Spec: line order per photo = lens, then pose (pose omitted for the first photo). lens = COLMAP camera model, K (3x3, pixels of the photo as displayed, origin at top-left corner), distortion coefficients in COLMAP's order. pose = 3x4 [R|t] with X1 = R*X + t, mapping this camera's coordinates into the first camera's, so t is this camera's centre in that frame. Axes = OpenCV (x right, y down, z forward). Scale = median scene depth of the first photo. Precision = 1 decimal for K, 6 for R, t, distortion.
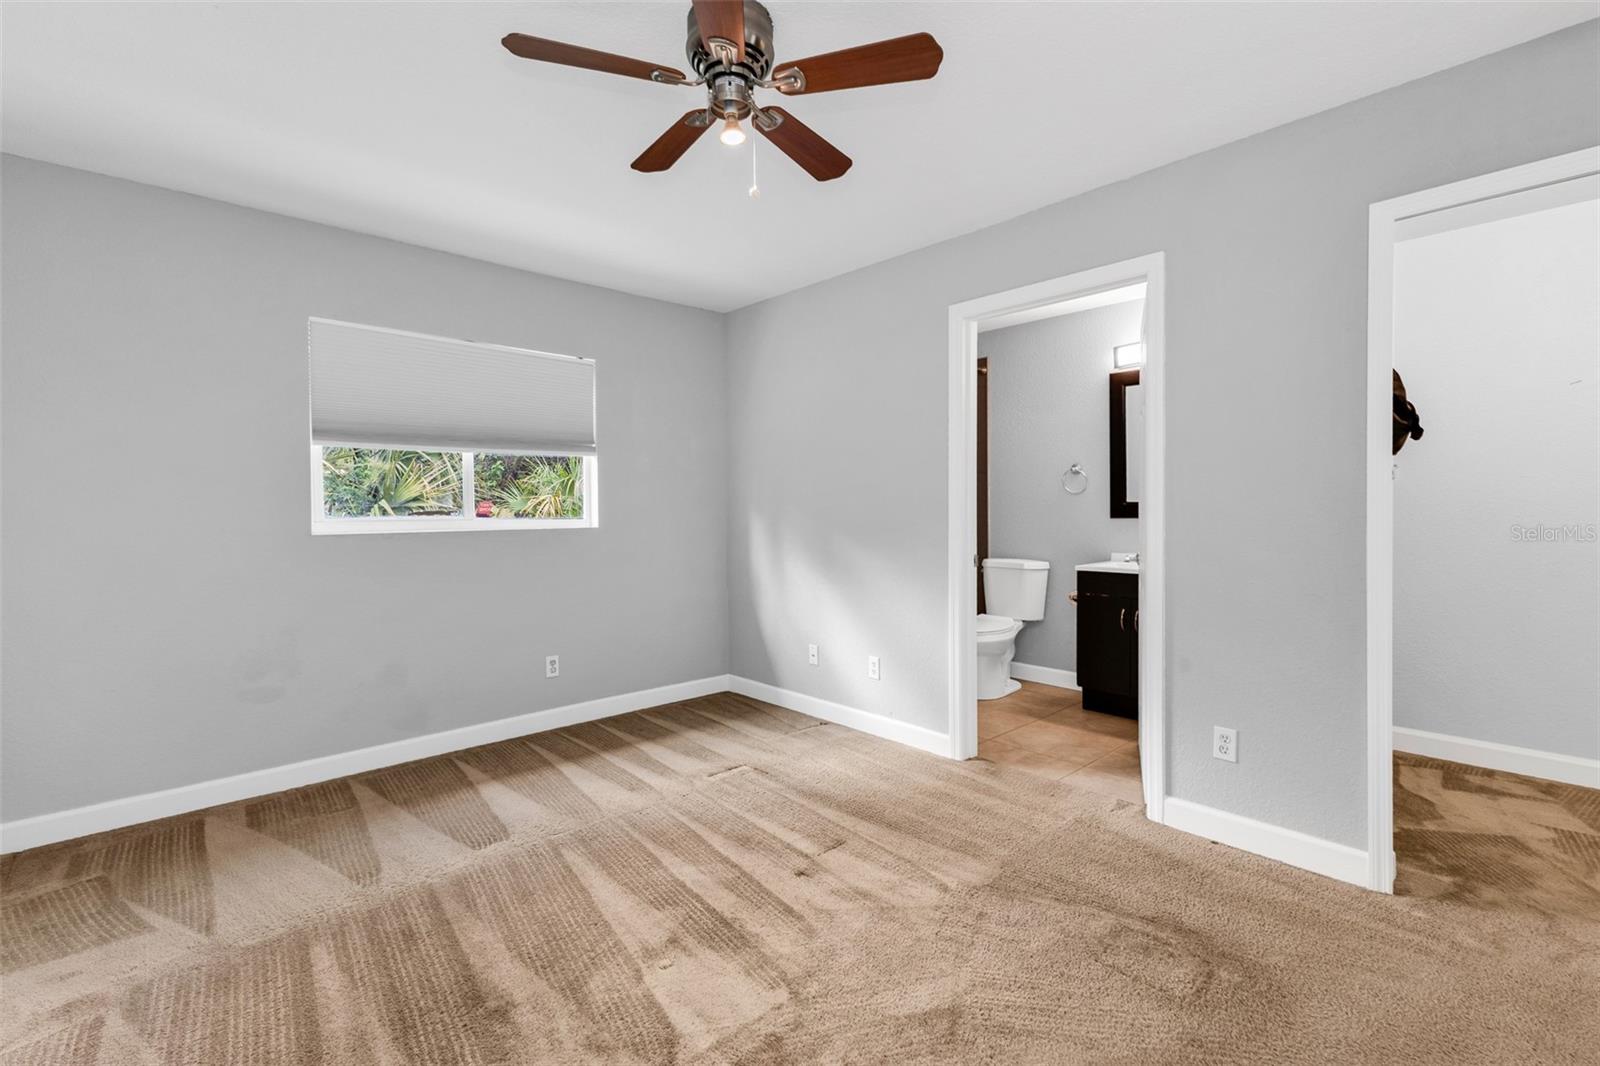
lens RADIAL K [[698.9, 0, 831.4], [0, 698.9, 505.5], [0, 0, 1]] dist [0.014307, -0.000066]
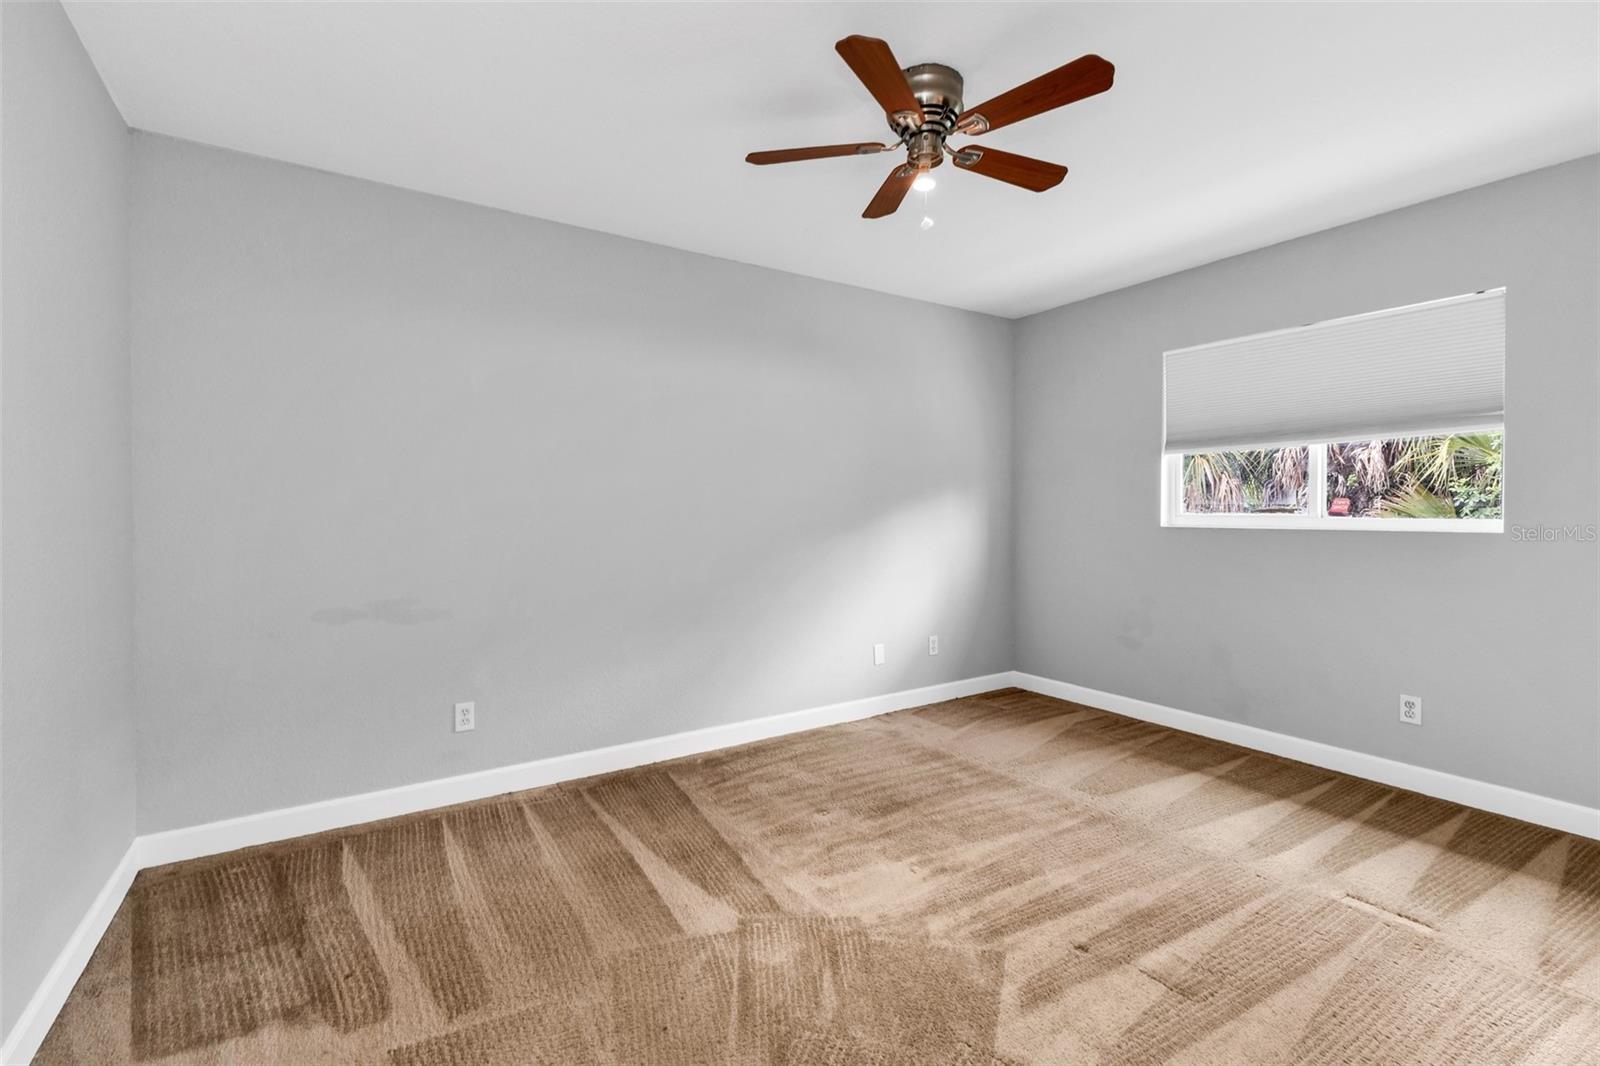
lens RADIAL K [[711.5, 0, 818.4], [0, 711.5, 478.2], [0, 0, 1]] dist [0.008580, -0.004669]
pose [[-0.169240, -0.037531, -0.984860, 0.623689], [0.002222, 0.999258, -0.038462, 0.004234], [0.985572, -0.008698, -0.169031, 0.616084]]
